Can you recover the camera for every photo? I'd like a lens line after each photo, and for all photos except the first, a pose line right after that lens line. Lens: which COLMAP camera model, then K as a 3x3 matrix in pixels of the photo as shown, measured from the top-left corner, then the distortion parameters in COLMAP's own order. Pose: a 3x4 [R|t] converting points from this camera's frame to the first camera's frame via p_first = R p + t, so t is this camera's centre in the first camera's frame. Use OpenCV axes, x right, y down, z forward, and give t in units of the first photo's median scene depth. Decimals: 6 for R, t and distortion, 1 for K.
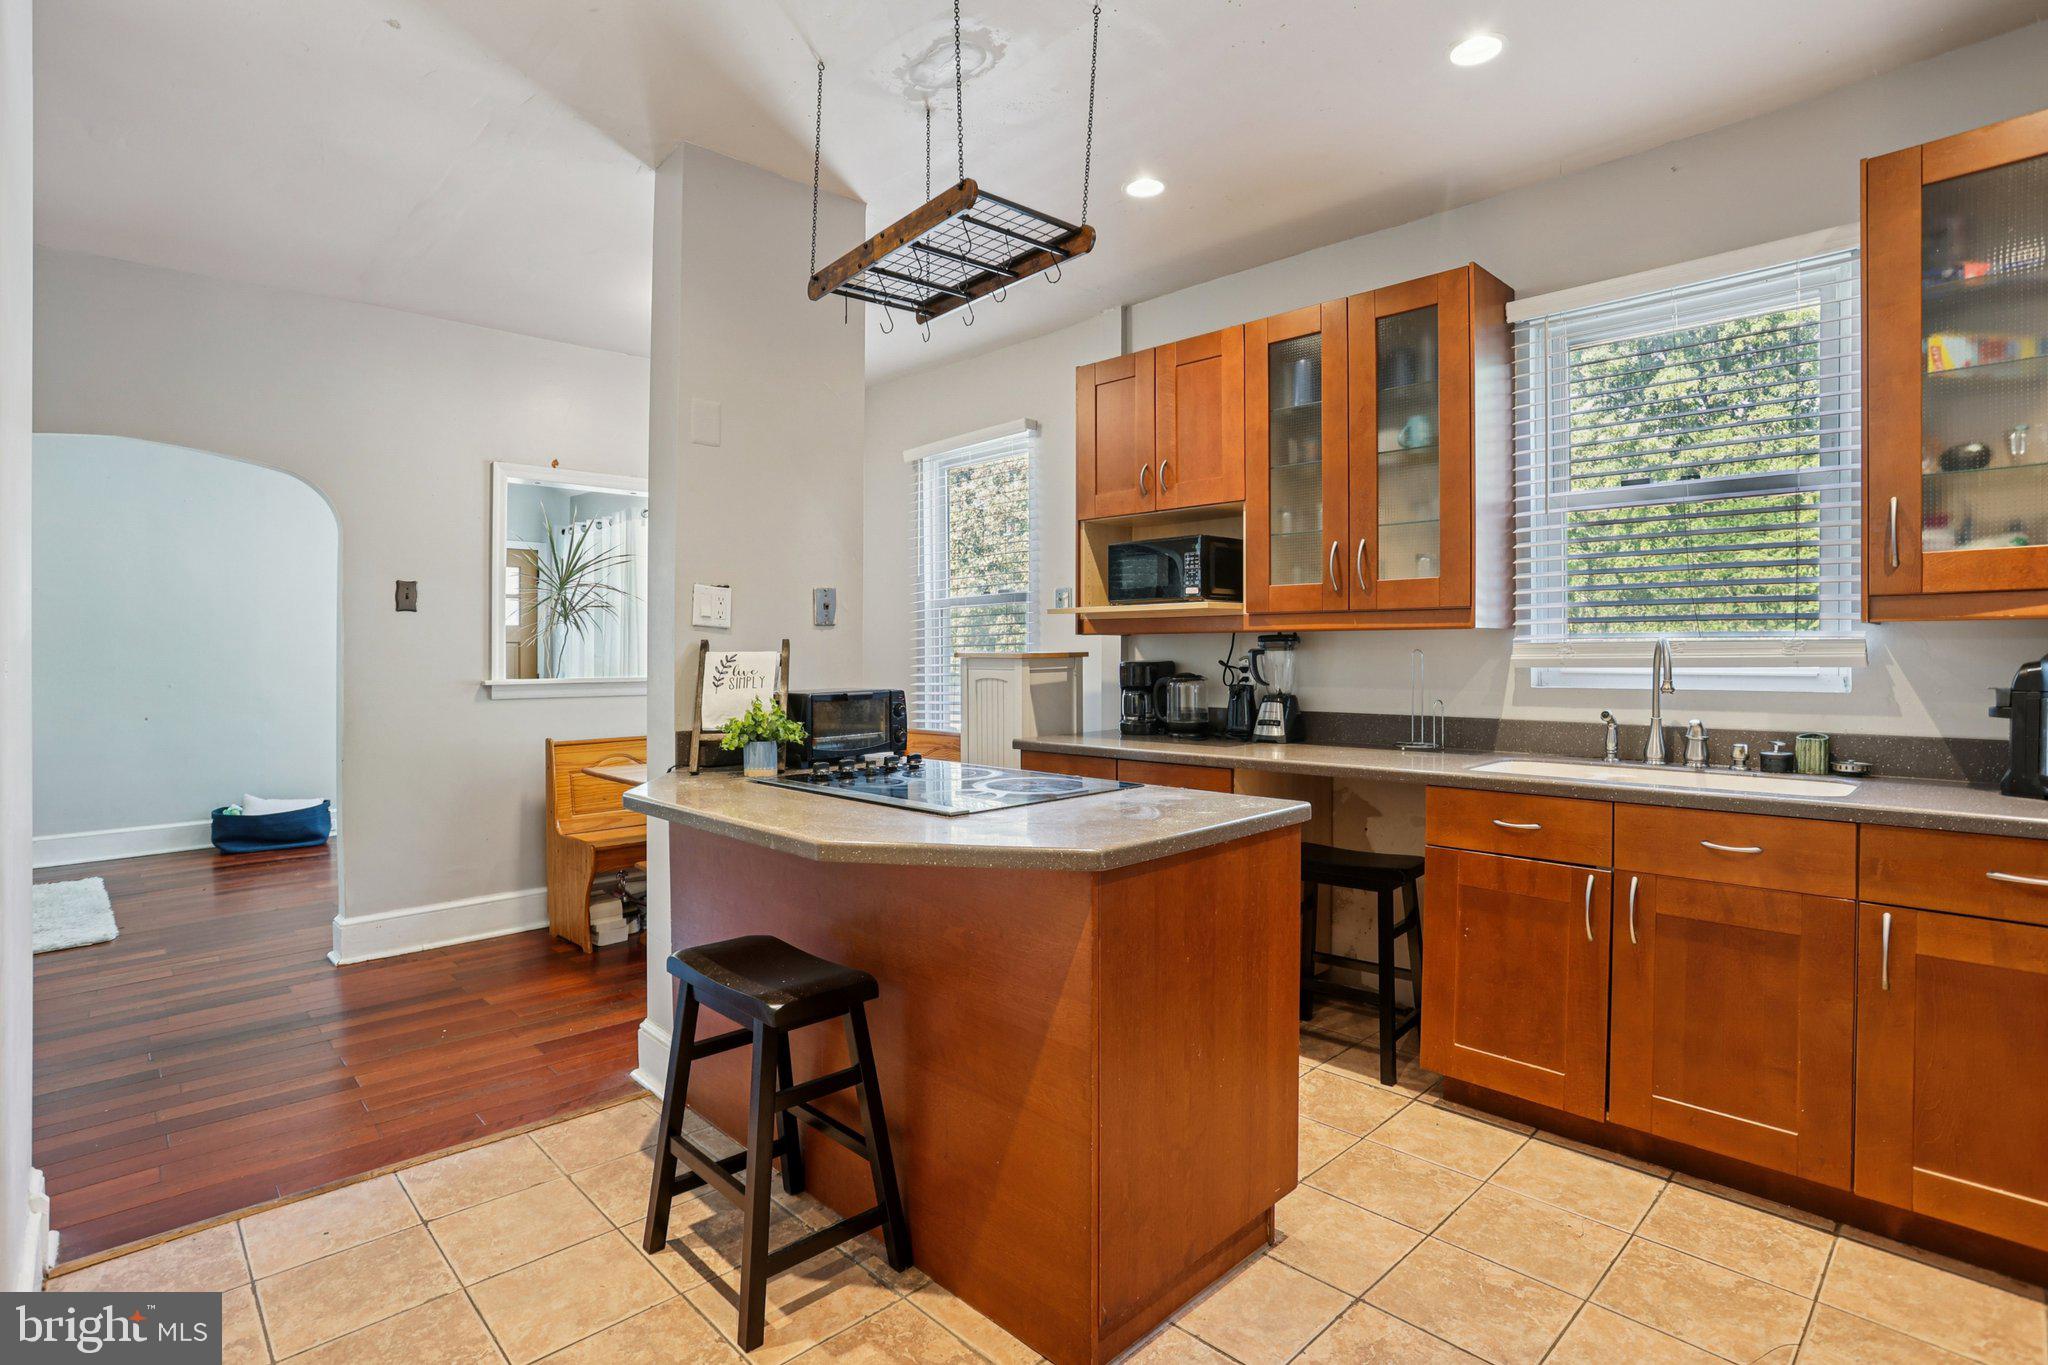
lens RADIAL K [[1053.2, 0, 1033.8], [0, 1053.2, 672.5], [0, 0, 1]] dist [-0.087467, 0.065052]
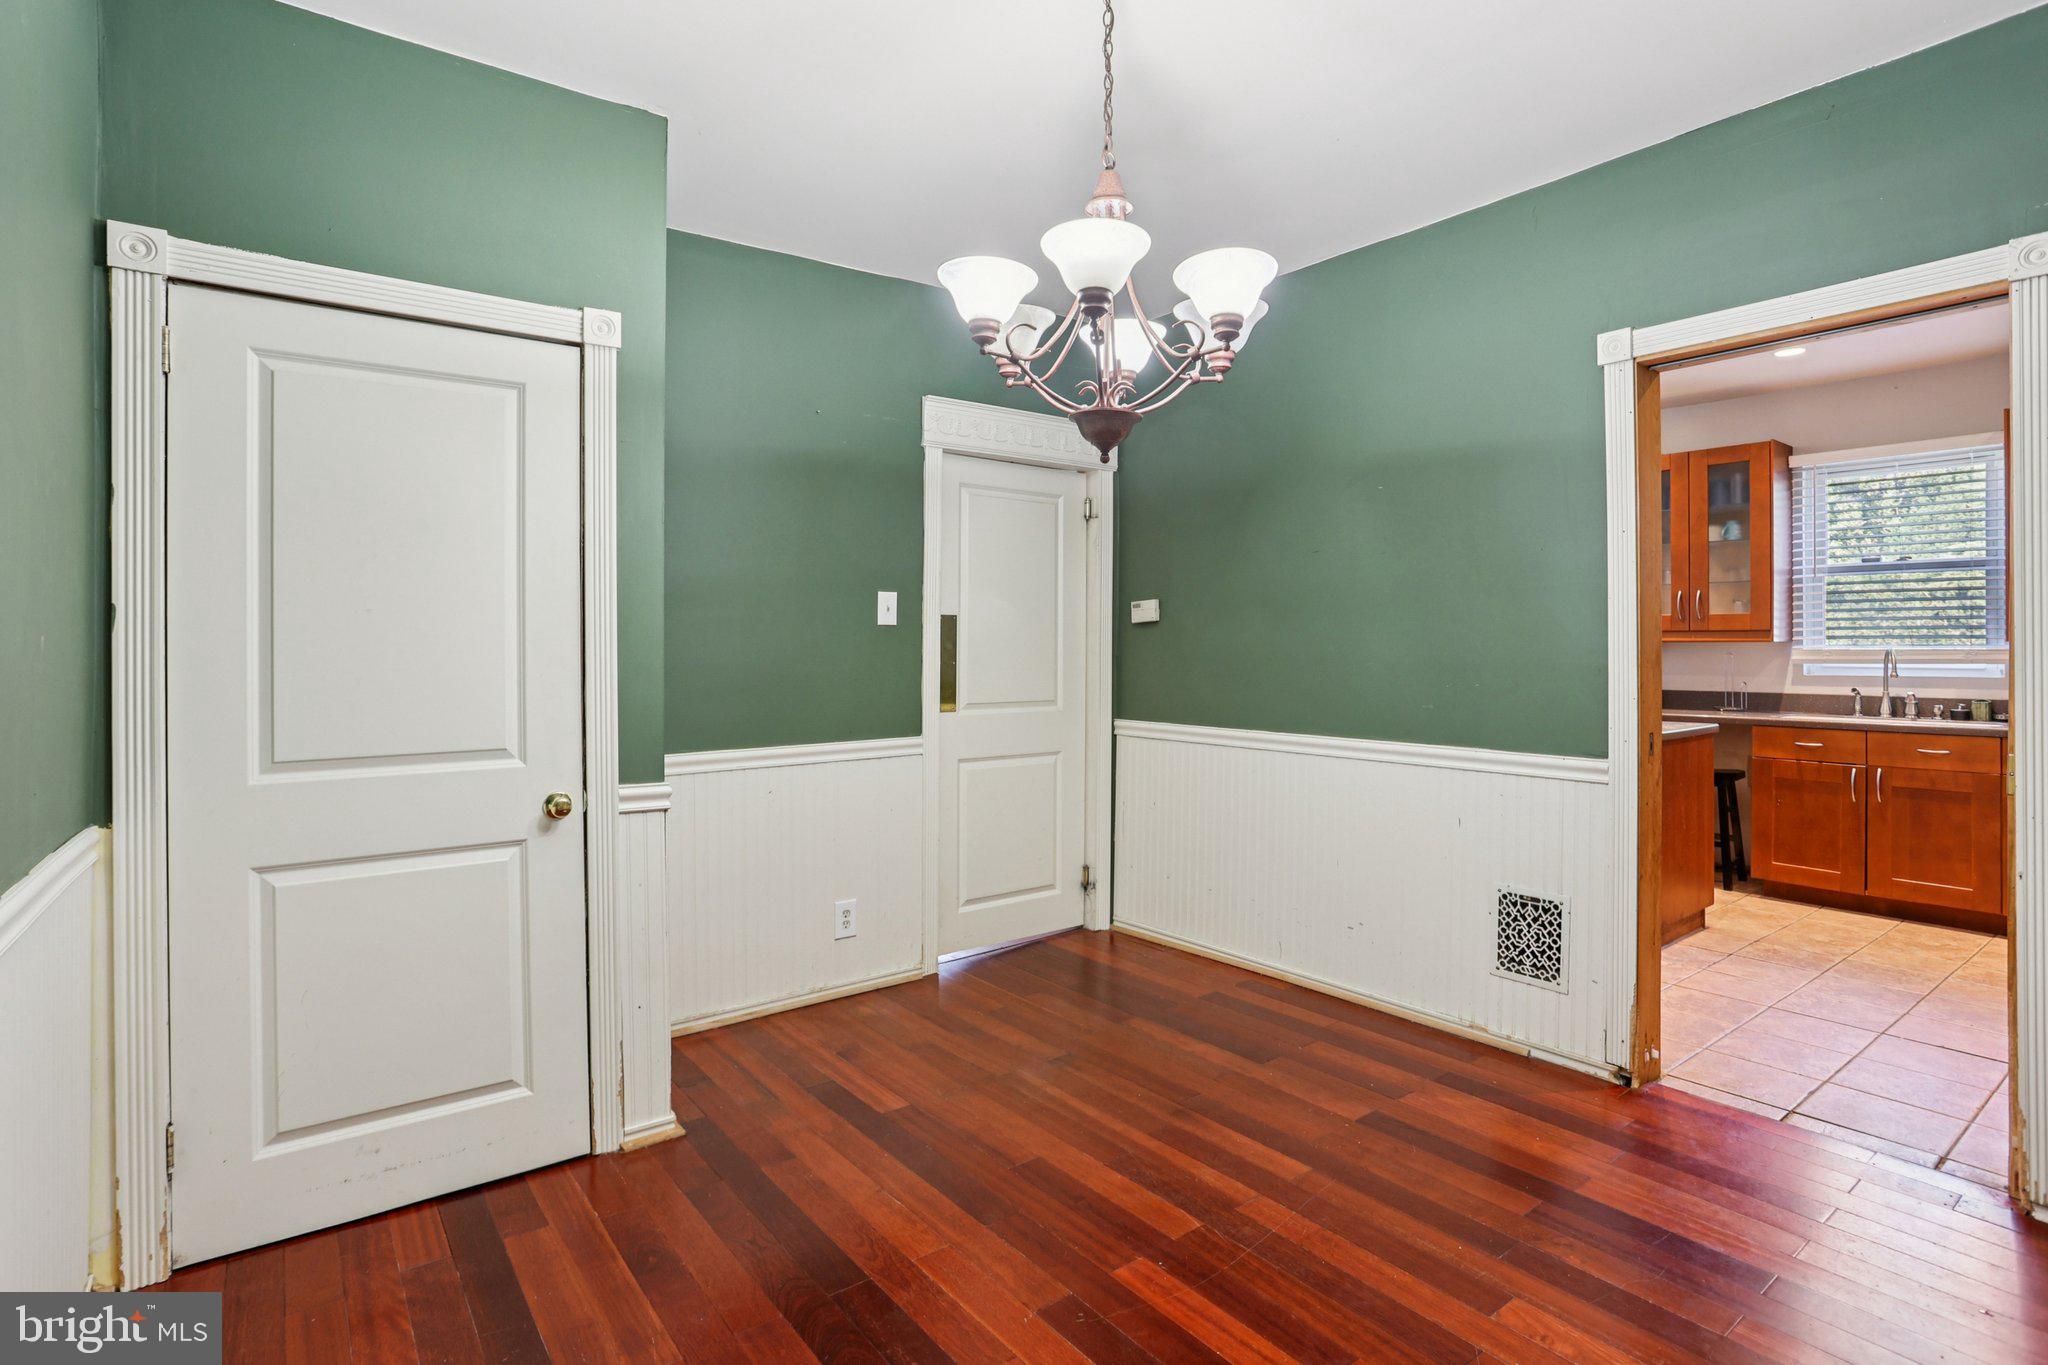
lens RADIAL K [[1043.0, 0, 1023.1], [0, 1043.0, 655.6], [0, 0, 1]] dist [-0.064332, 0.034551]
pose [[0.991809, 0.006906, -0.127540, -0.655139], [-0.009256, 0.999798, -0.017842, 0.025759], [0.127391, 0.018876, 0.991673, -0.936294]]
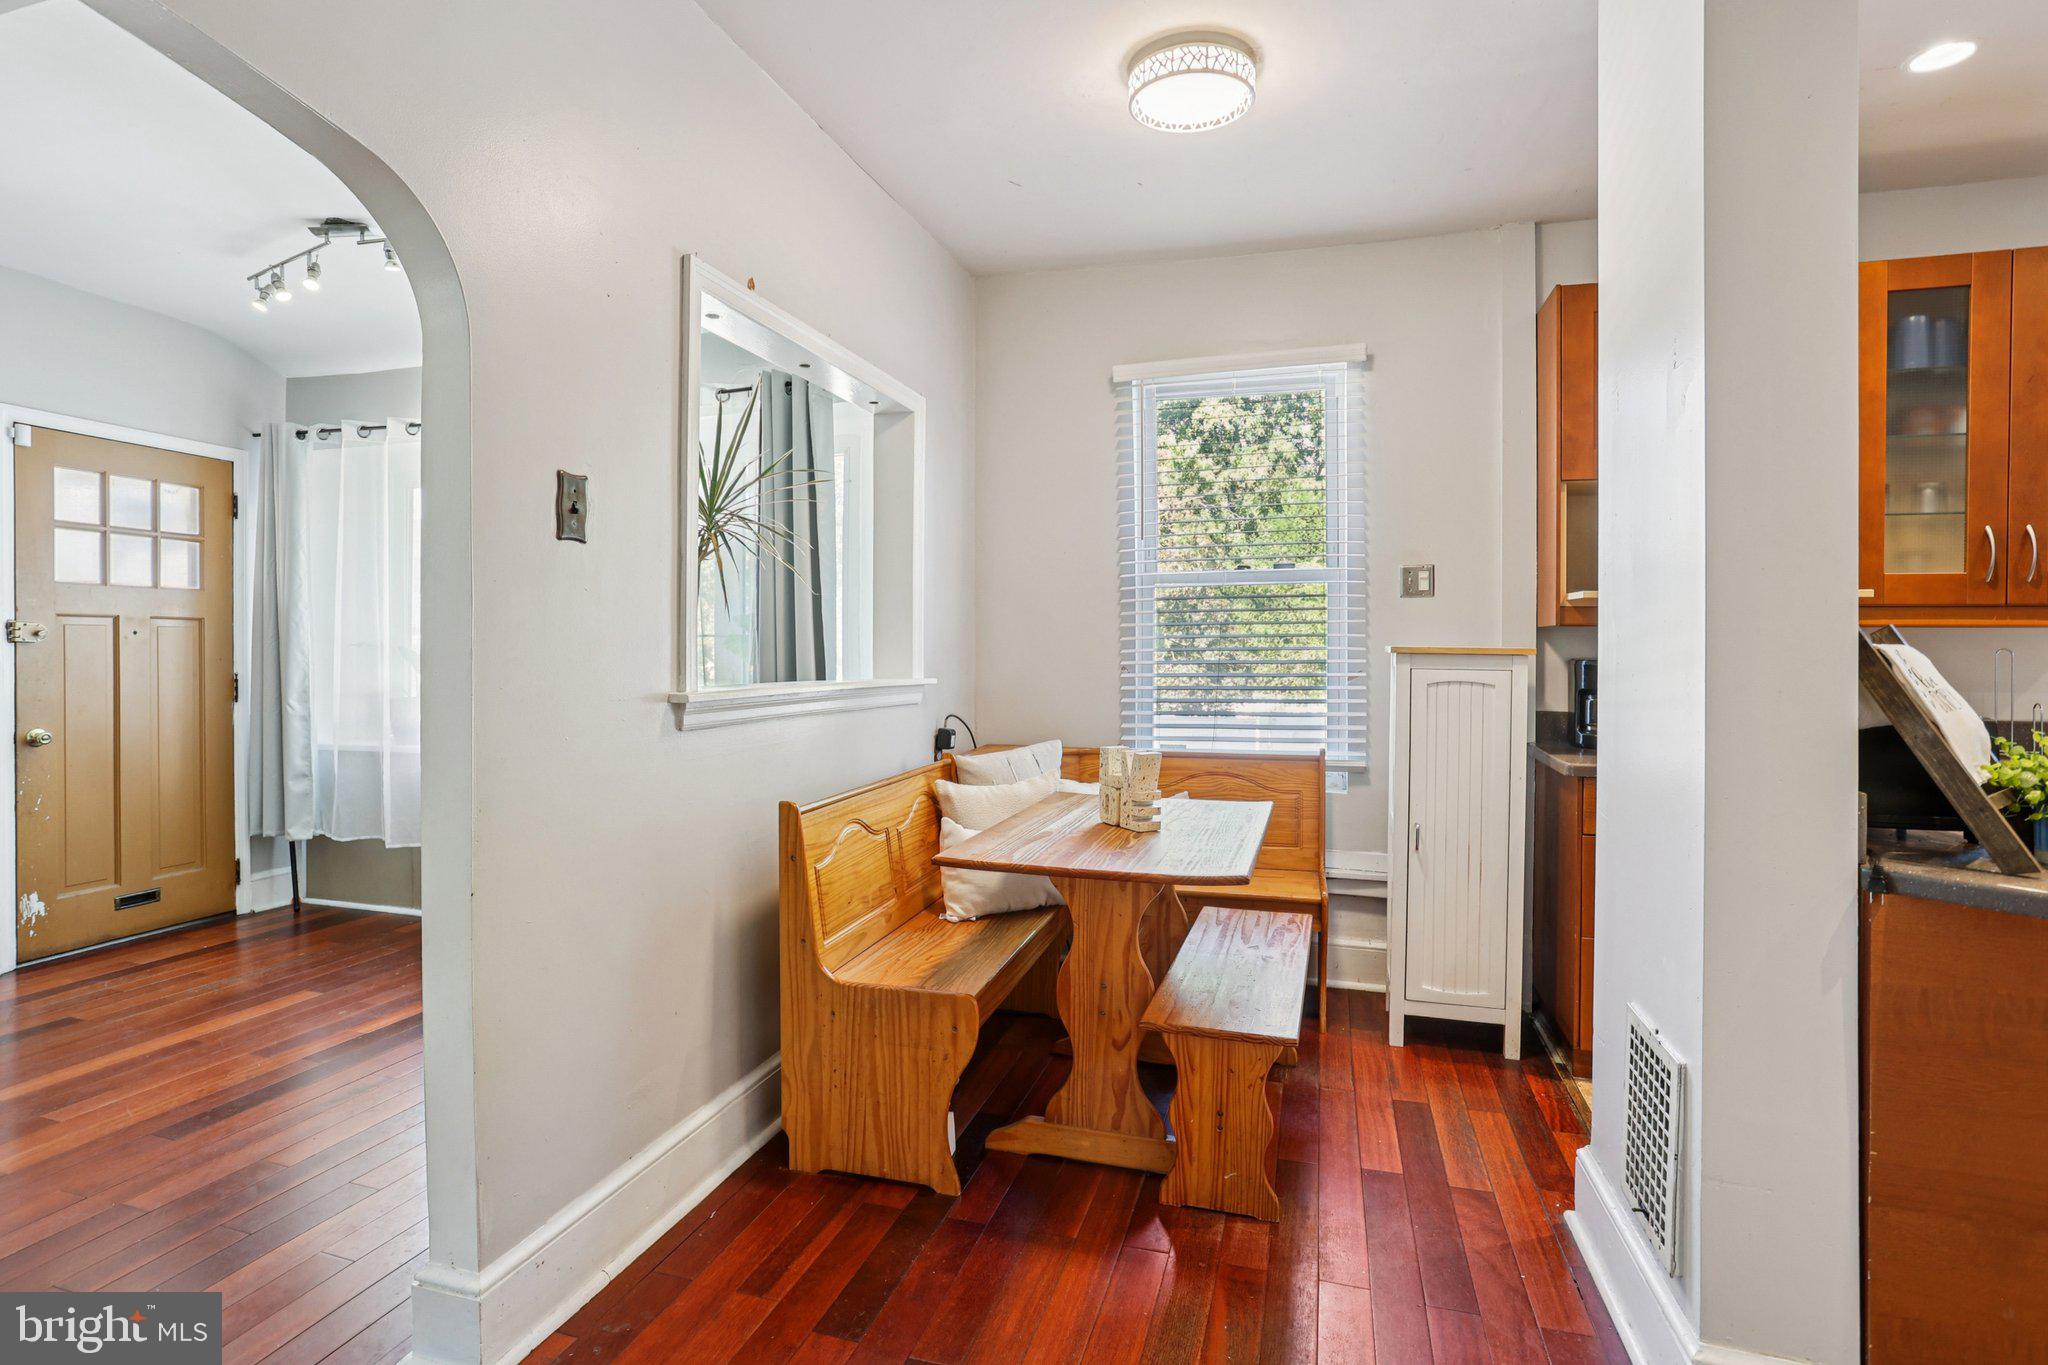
lens RADIAL K [[1043.0, 0, 1023.1], [0, 1043.0, 655.6], [0, 0, 1]] dist [-0.064332, 0.034551]
pose [[0.872504, 0.005039, 0.488581, -0.929923], [-0.000371, 0.999953, -0.009651, -0.007247], [-0.488607, 0.008239, 0.872465, 0.719205]]
